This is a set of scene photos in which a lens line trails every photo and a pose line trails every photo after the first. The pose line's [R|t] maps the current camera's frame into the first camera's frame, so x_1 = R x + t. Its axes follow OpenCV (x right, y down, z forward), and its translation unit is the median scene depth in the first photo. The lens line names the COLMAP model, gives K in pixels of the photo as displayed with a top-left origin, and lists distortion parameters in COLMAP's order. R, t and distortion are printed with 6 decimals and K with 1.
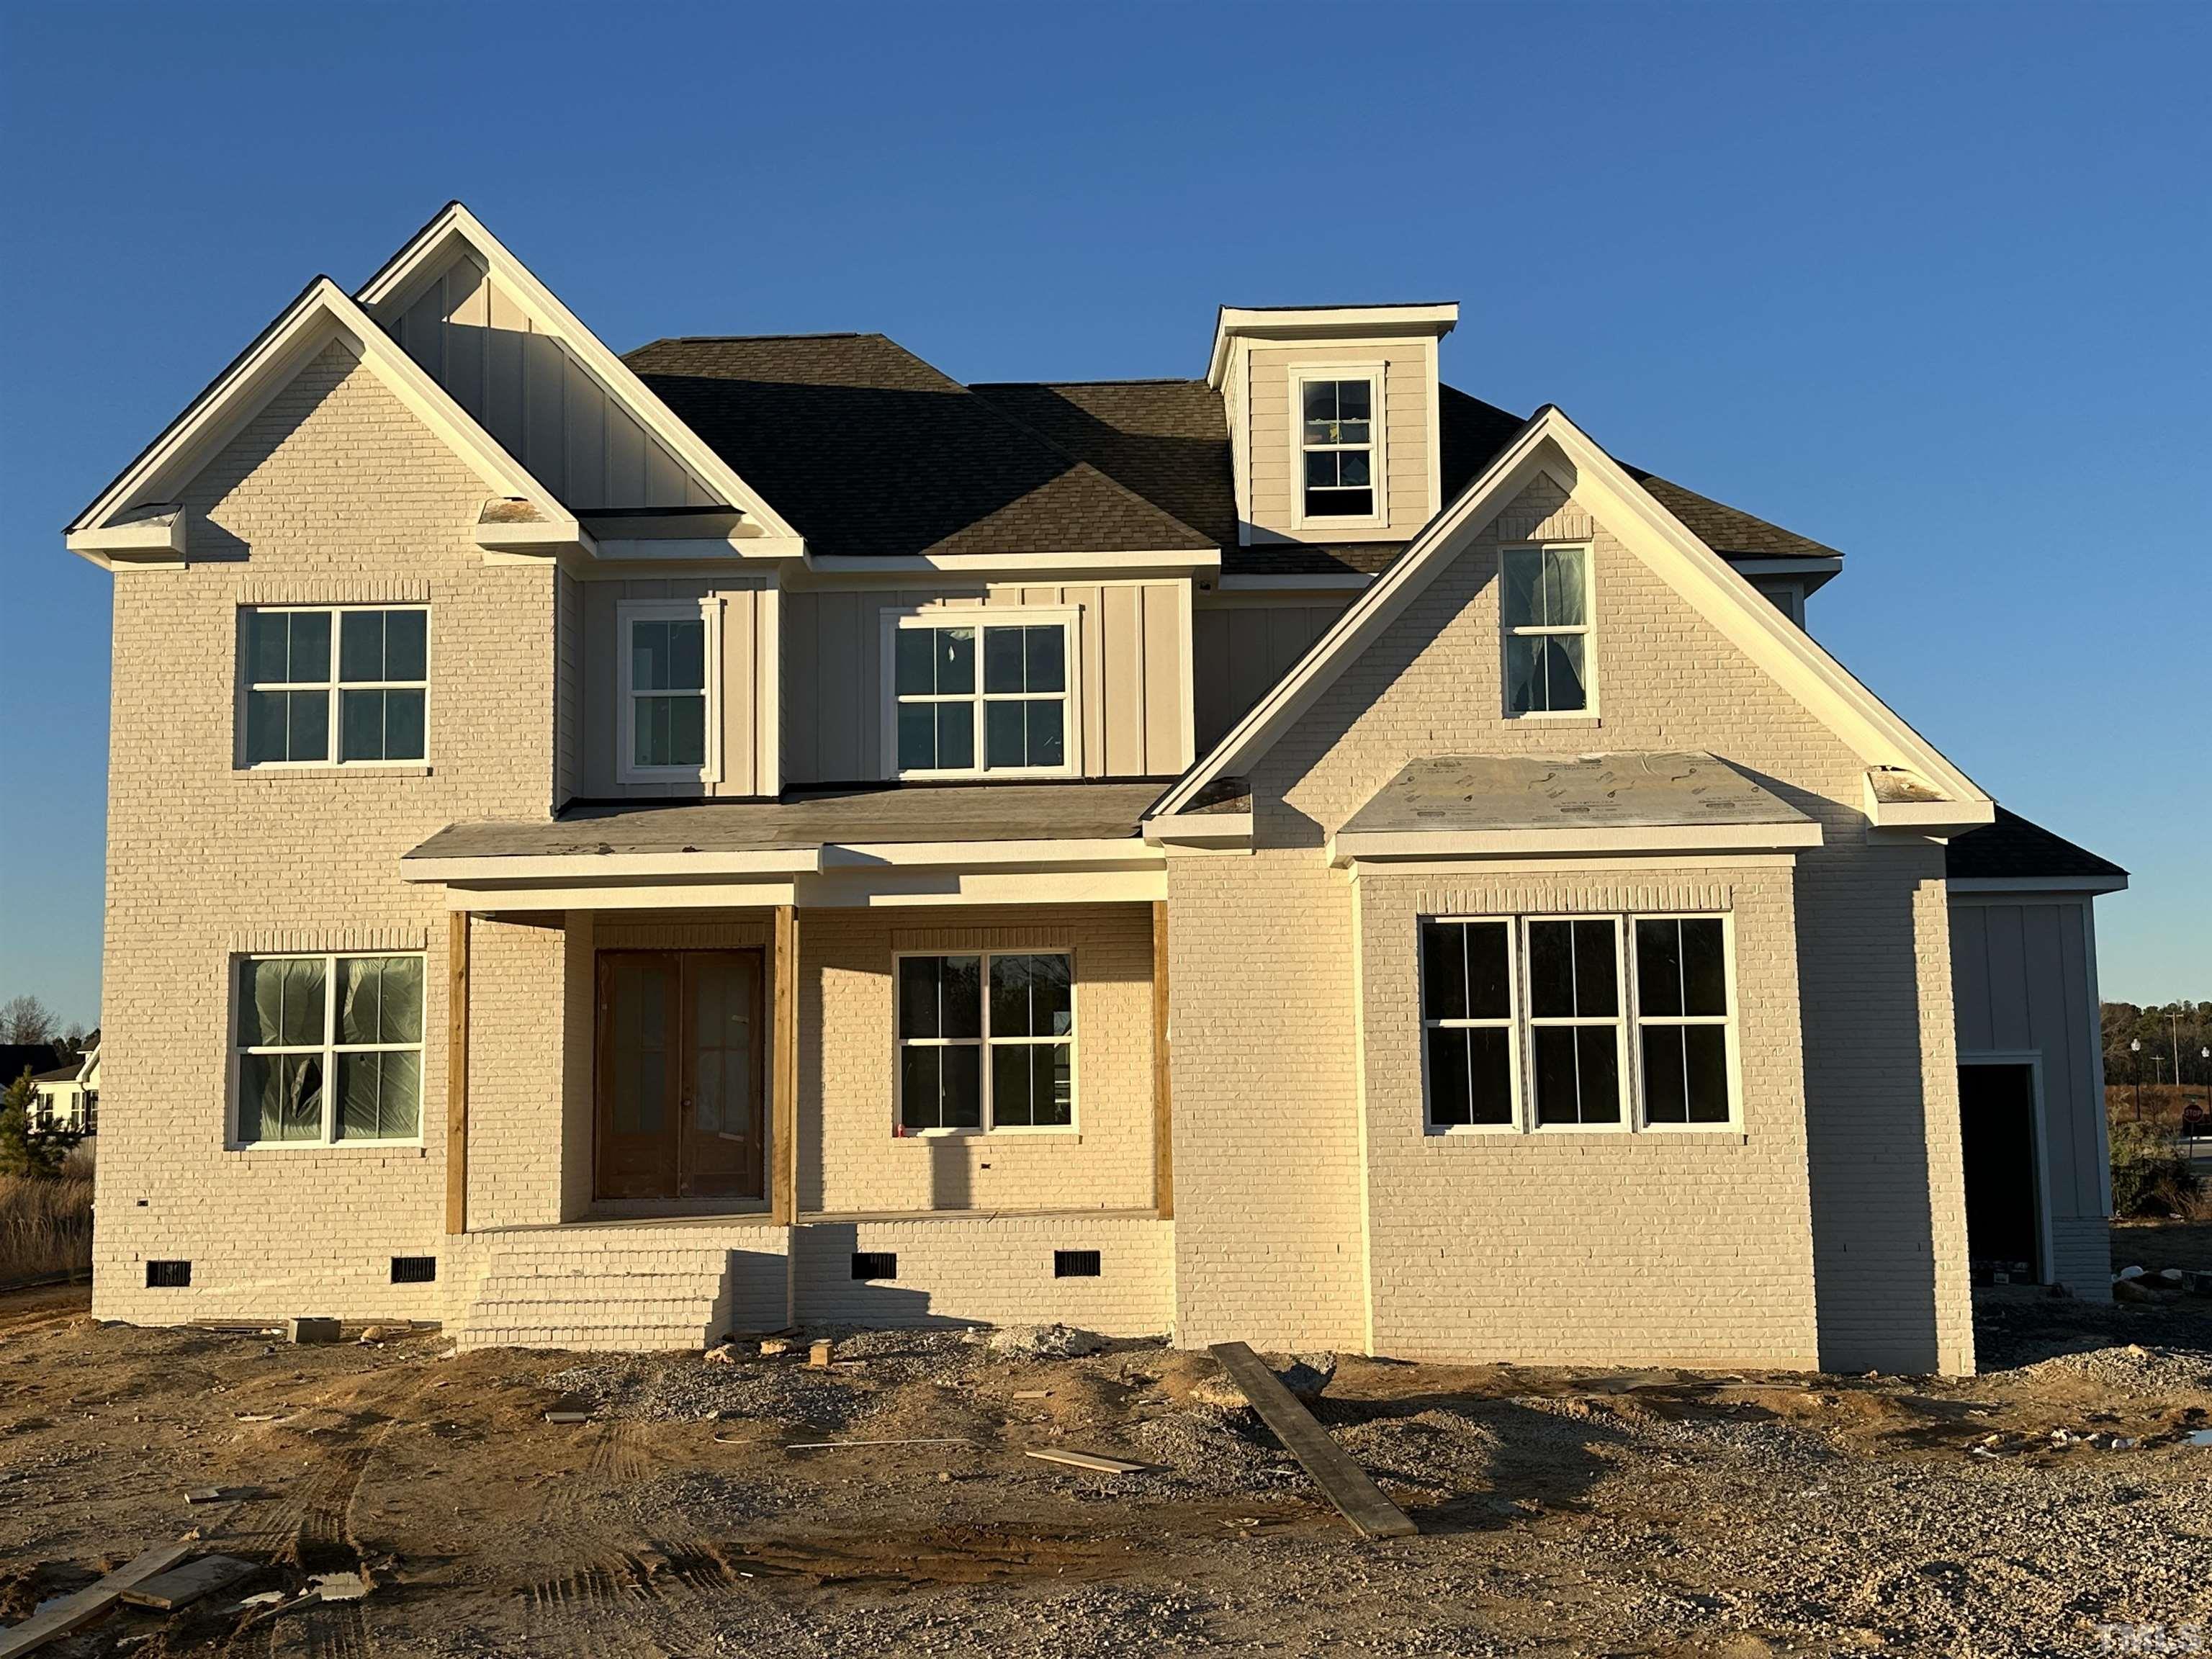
lens RADIAL K [[2345.0, 0, 1101.2], [0, 2345.0, 843.2], [0, 0, 1]] dist [0.110699, 0.000000]
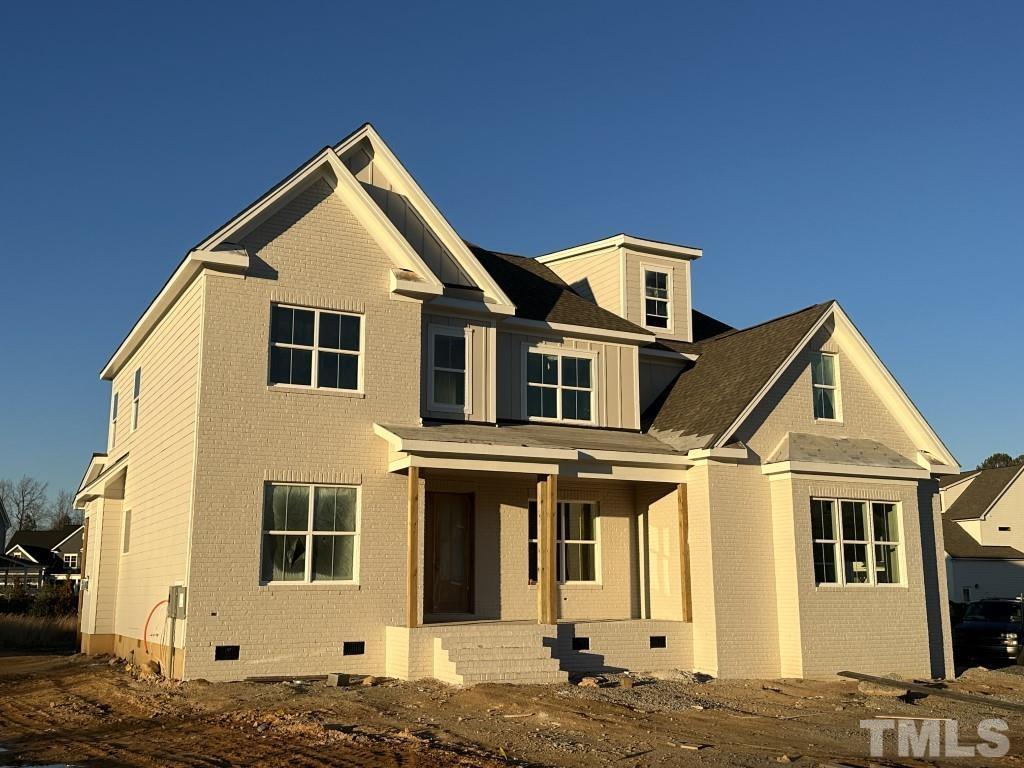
lens RADIAL K [[1021.3, 0, 510.6], [0, 1021.3, 386.6], [0, 0, 1]] dist [0.094299, 0.000000]
pose [[0.870995, 0.105412, 0.479850, -0.597495], [-0.068038, 0.993180, -0.094679, 0.035805], [-0.486557, 0.049817, 0.872227, 0.180087]]
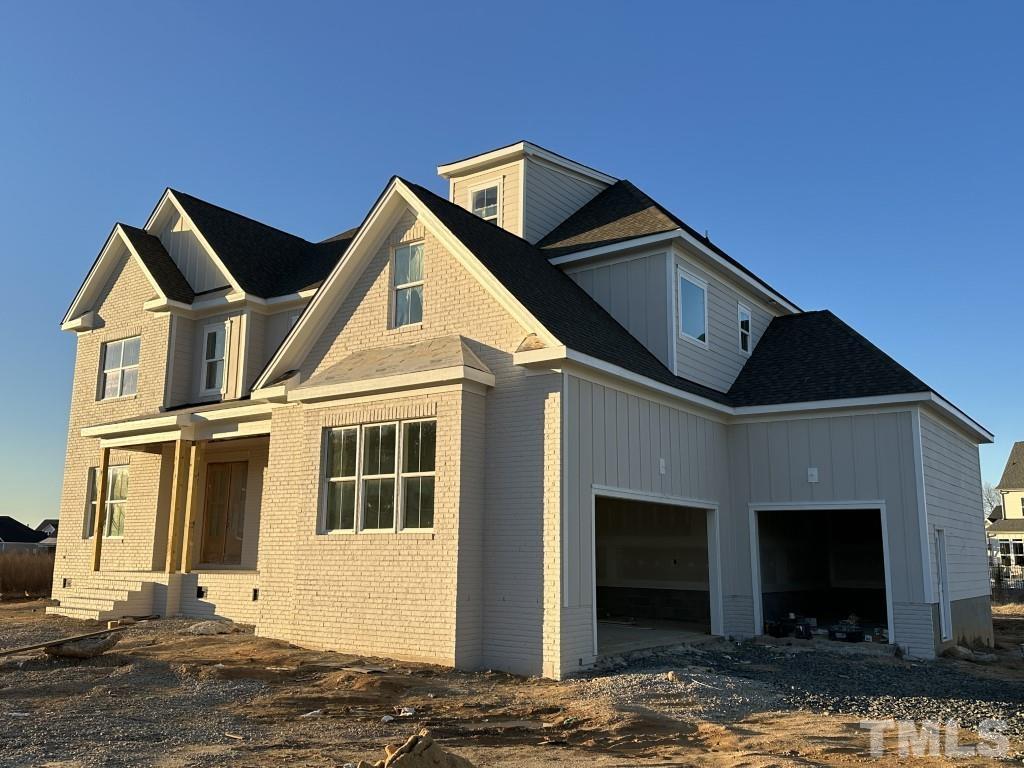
lens RADIAL K [[902.6, 0, 506.8], [0, 902.6, 376.5], [0, 0, 1]] dist [0.085864, -0.009125]
pose [[0.831295, -0.084532, -0.549366, 0.633969], [0.040276, 0.994931, -0.092147, 0.058760], [0.554370, 0.054475, 0.830485, 0.378061]]
